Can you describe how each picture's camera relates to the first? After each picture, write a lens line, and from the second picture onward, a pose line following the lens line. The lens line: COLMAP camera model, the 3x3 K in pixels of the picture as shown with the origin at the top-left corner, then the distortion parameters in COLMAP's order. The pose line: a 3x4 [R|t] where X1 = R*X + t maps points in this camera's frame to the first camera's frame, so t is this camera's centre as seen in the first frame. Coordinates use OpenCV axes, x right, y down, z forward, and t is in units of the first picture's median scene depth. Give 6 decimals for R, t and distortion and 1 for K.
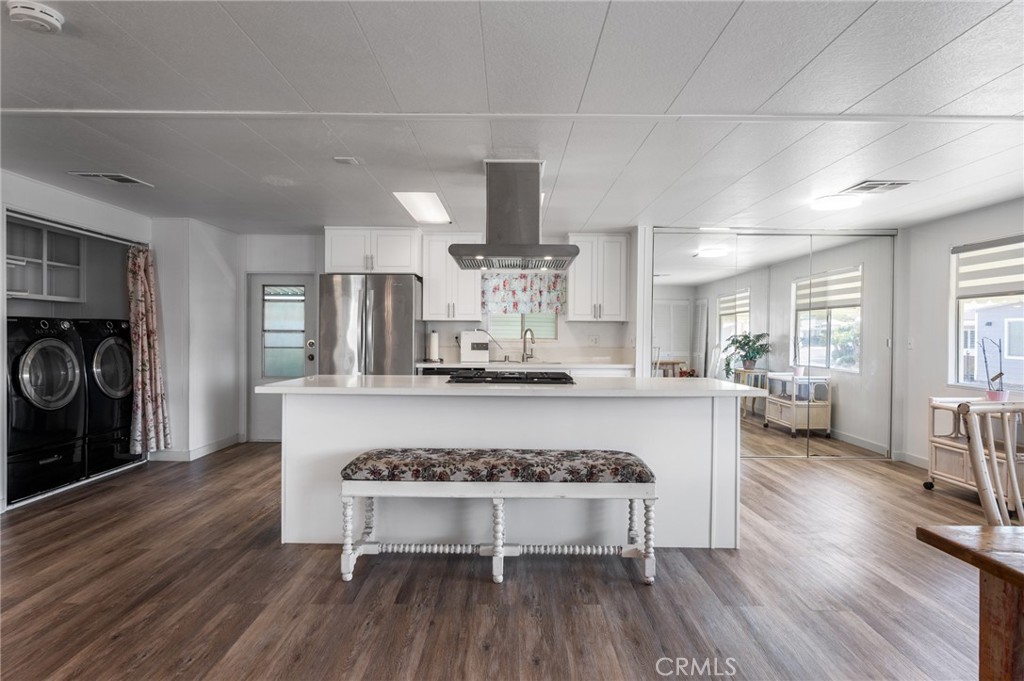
lens RADIAL K [[560.6, 0, 512.0], [0, 560.6, 340.5], [0, 0, 1]] dist [-0.000254, 0.000096]
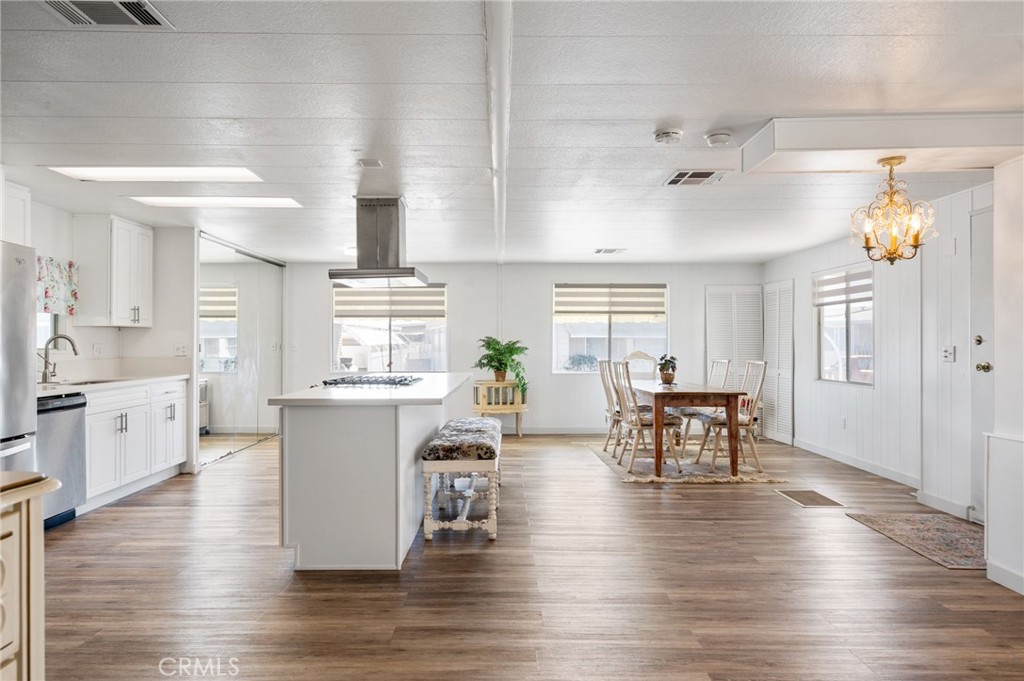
lens RADIAL K [[642.3, 0, 500.0], [0, 642.3, 338.0], [0, 0, 1]] dist [0.001831, -0.000400]
pose [[0.005569, -0.001831, 0.999983, -0.846153], [0.011843, 0.999928, 0.001765, -0.013387], [-0.999914, 0.011833, 0.005590, 0.471358]]
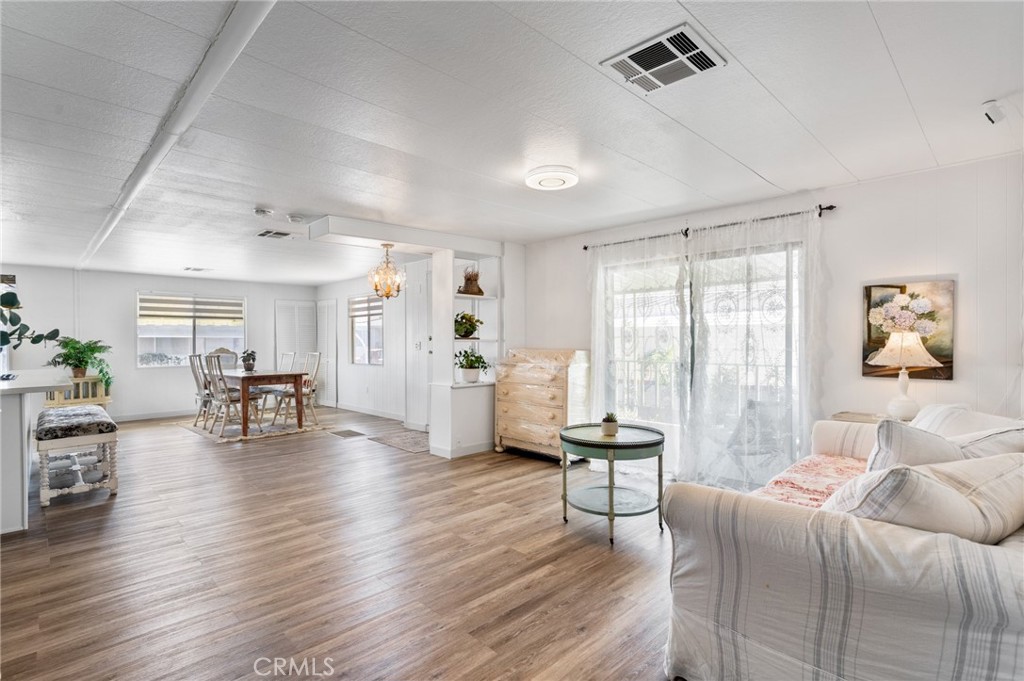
lens RADIAL K [[495.2, 0, 514.9], [0, 495.2, 342.3], [0, 0, 1]] dist [0.001370, 0.000267]
pose [[-0.697658, -0.007755, 0.716389, -1.035377], [0.008878, 0.999771, 0.019469, -0.014044], [-0.716376, 0.019943, -0.697429, 0.564118]]
